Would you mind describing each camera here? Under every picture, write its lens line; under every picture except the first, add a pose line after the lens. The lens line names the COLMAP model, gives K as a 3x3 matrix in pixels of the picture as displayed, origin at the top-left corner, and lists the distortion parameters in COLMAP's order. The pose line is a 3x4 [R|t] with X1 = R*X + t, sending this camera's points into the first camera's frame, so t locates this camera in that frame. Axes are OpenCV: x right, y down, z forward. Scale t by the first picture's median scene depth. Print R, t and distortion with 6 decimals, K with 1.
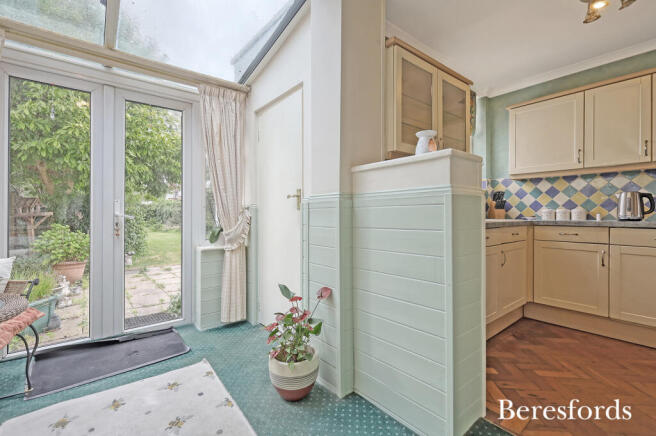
lens RADIAL K [[297.6, 0, 326.9], [0, 297.6, 213.3], [0, 0, 1]] dist [0.000054, 0.000094]
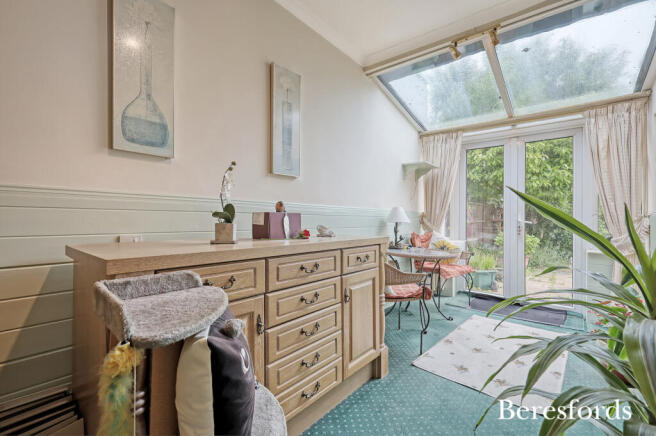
lens RADIAL K [[297.6, 0, 326.7], [0, 297.6, 217.2], [0, 0, 1]] dist [0.000054, 0.000094]
pose [[0.202197, 0.001398, -0.979344, 0.502896], [-0.009012, 0.999959, -0.000433, -0.004176], [0.979303, 0.008913, 0.202202, -0.227373]]
